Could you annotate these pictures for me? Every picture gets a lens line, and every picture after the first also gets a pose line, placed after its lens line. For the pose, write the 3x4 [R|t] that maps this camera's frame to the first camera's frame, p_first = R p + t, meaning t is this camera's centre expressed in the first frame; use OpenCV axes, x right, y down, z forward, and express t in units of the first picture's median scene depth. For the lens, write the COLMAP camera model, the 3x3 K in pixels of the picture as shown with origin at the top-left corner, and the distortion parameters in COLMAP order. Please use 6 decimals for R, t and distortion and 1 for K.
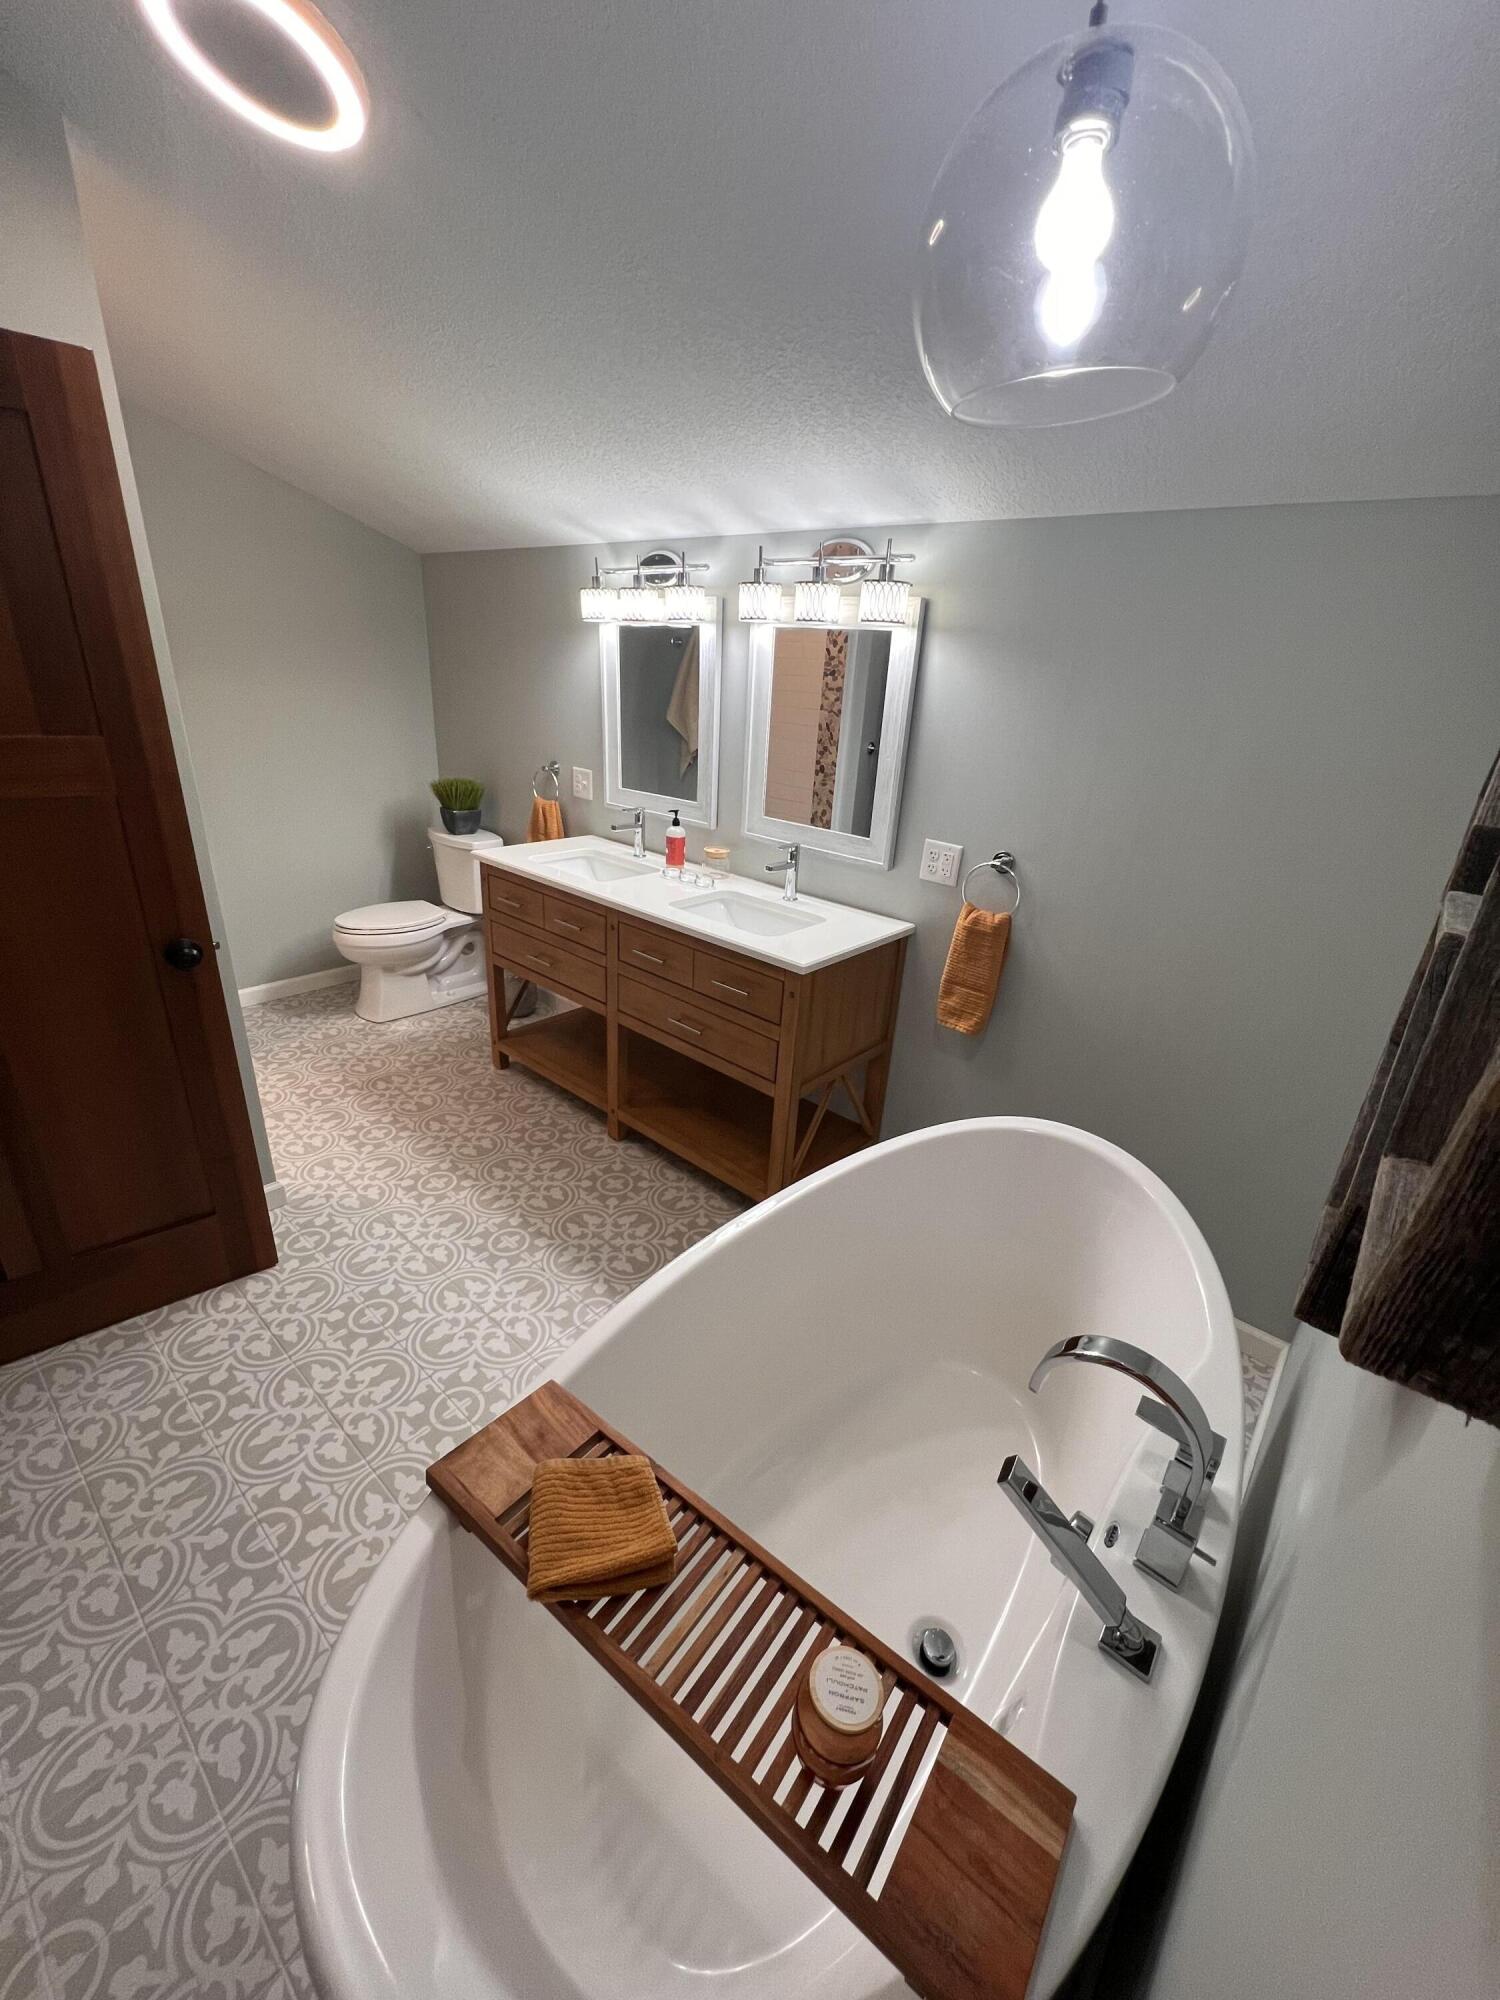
lens RADIAL K [[797.9, 0, 758.6], [0, 797.9, 997.4], [0, 0, 1]] dist [-0.002922, 0.000993]
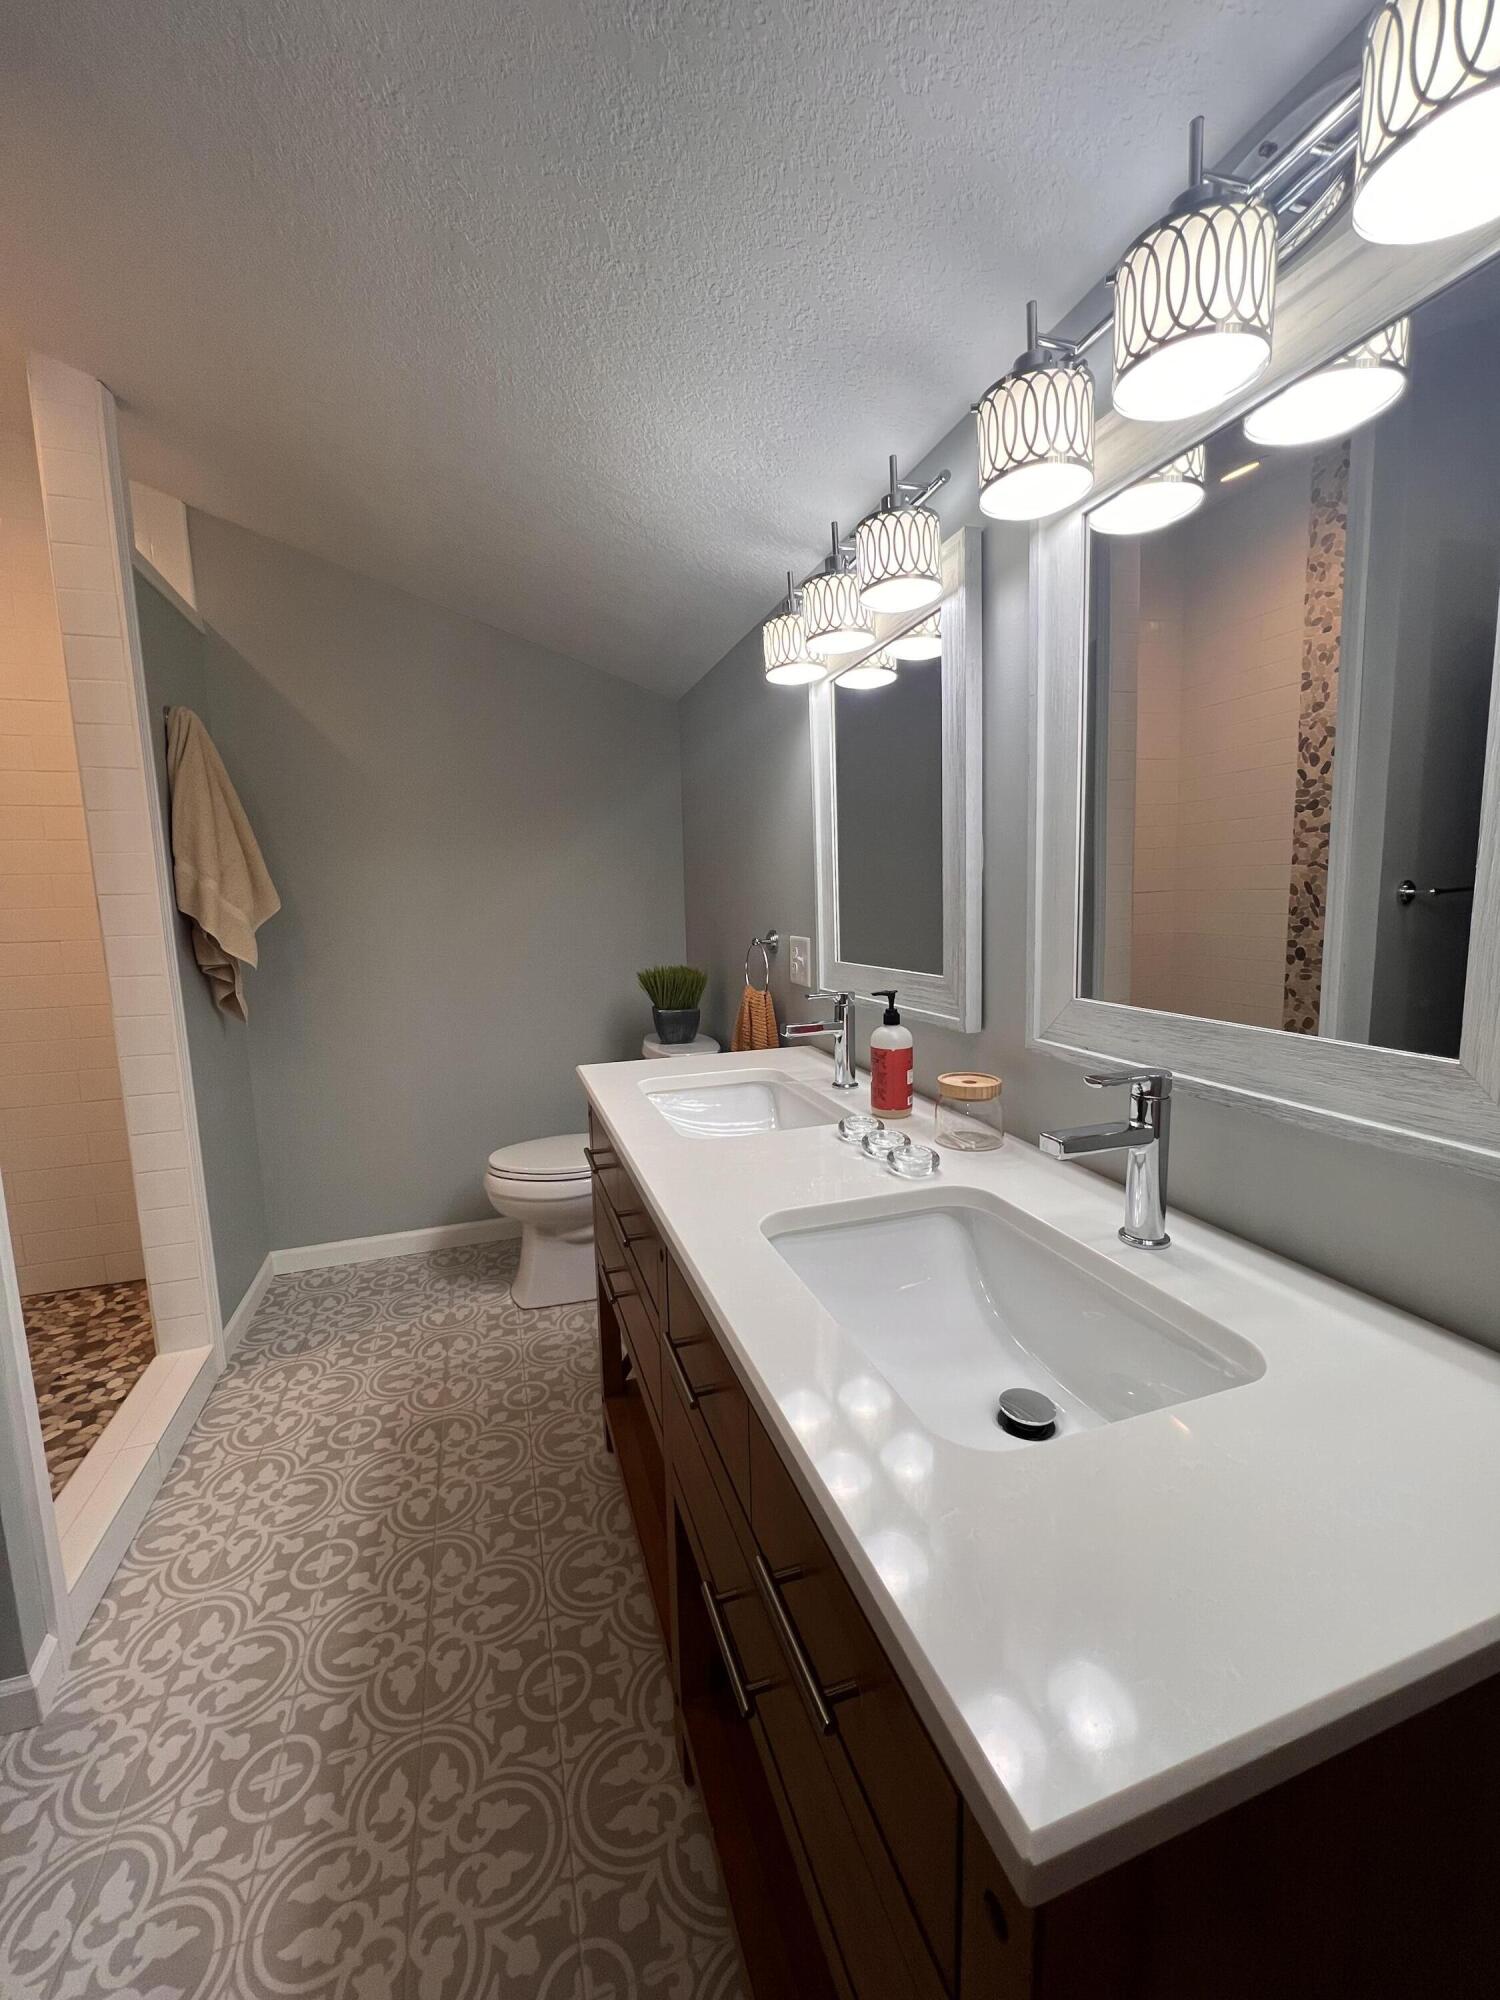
lens RADIAL K [[799.2, 0, 739.2], [0, 799.2, 998.8], [0, 0, 1]] dist [0.000896, -0.000708]
pose [[0.853139, -0.019003, -0.521337, 0.056116], [-0.120820, 0.964969, -0.232889, -0.097141], [0.507500, 0.261674, 0.820957, 0.500523]]
